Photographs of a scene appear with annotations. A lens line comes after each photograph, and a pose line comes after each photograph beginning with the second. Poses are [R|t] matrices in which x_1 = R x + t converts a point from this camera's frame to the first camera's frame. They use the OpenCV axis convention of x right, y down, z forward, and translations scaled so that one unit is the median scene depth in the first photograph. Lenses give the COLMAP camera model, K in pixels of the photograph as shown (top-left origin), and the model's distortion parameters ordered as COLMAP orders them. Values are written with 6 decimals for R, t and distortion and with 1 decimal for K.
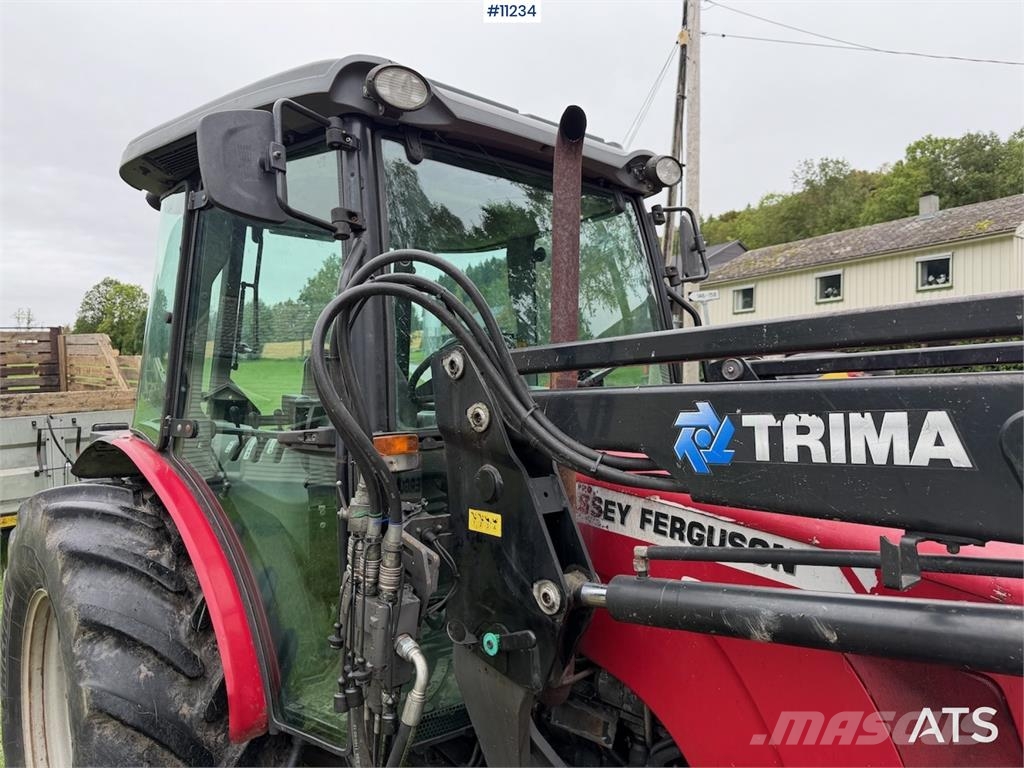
lens RADIAL K [[724.2, 0, 514.3], [0, 724.2, 387.5], [0, 0, 1]] dist [0.044514, -0.065083]
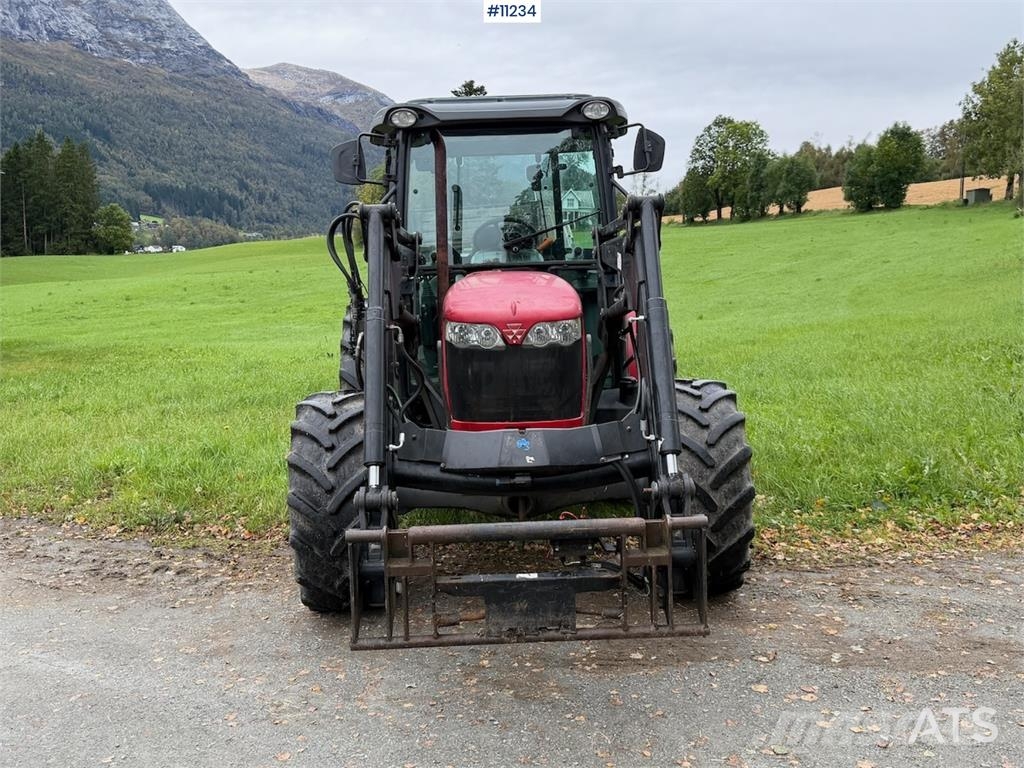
lens RADIAL K [[990.2, 0, 516.2], [0, 990.2, 385.2], [0, 0, 1]] dist [0.131011, -0.246569]
pose [[0.752380, 0.062634, -0.655745, 0.132047], [0.026932, 0.991712, 0.125624, 0.002635], [0.658179, -0.112177, 0.744457, -0.072545]]
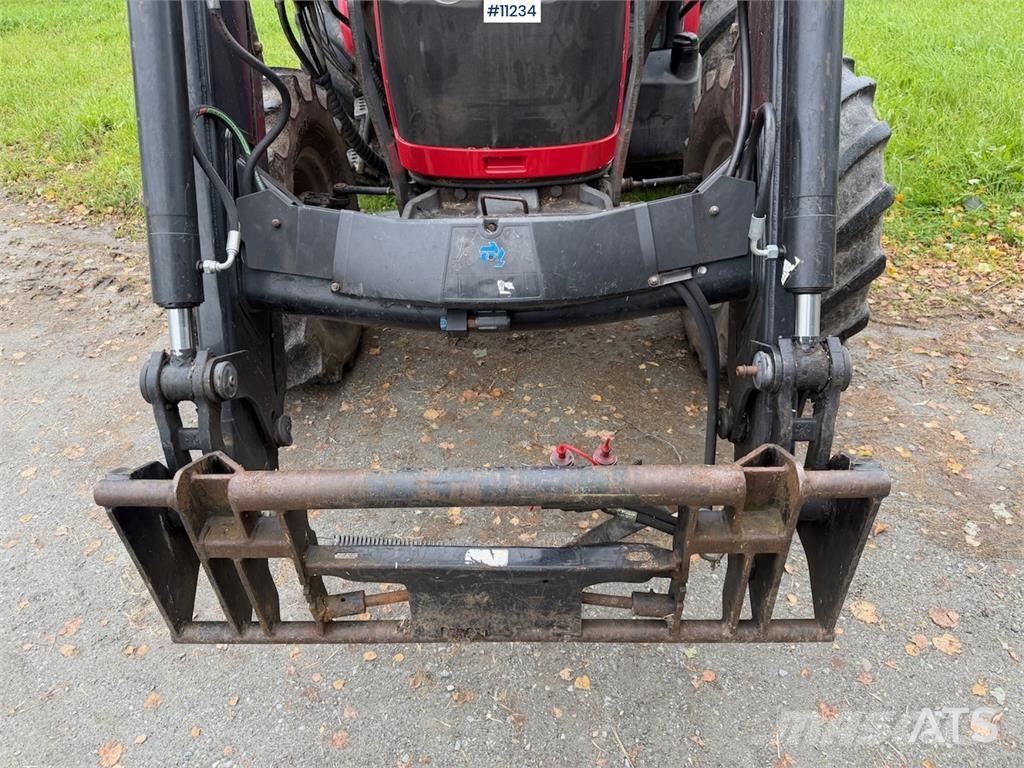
lens RADIAL K [[724.2, 0, 514.3], [0, 724.2, 387.5], [0, 0, 1]] dist [0.044514, -0.065083]
pose [[0.717851, 0.386283, -0.579202, 0.081541], [0.032603, 0.812387, 0.582207, 0.006755], [0.695433, -0.436822, 0.570578, -0.008367]]
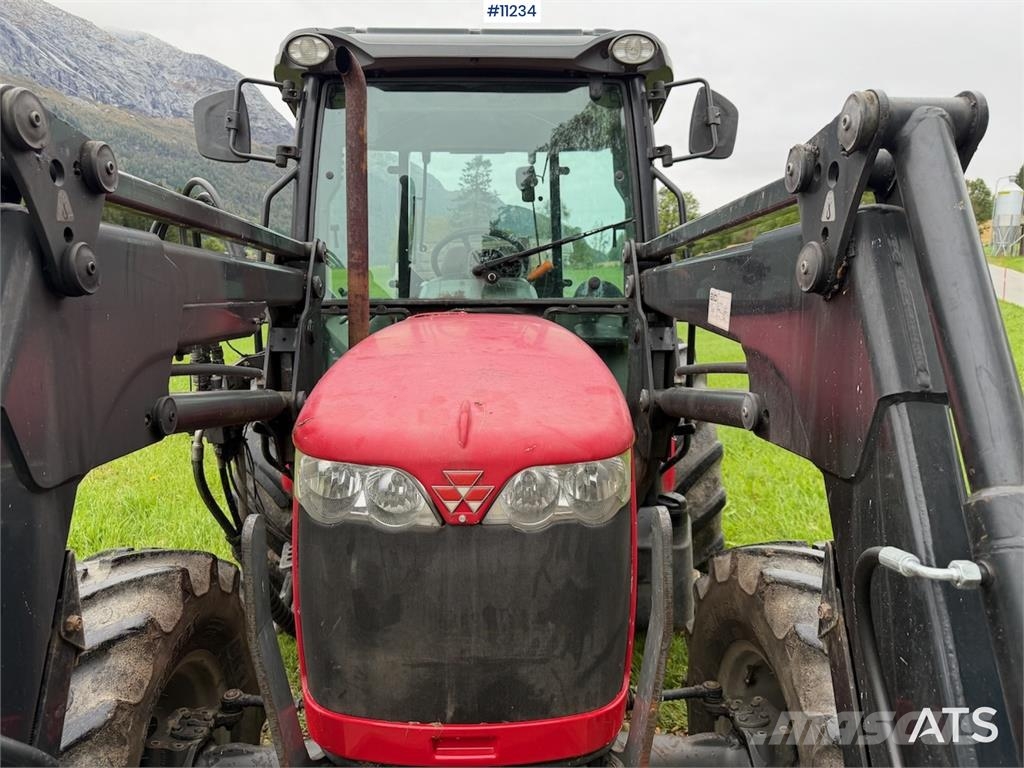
lens RADIAL K [[724.2, 0, 514.3], [0, 724.2, 387.5], [0, 0, 1]] dist [0.044514, -0.065083]
pose [[0.757026, 0.092982, -0.646735, 0.063699], [-0.005742, 0.990731, 0.135718, 0.002011], [0.653360, -0.099029, 0.750543, 0.008572]]
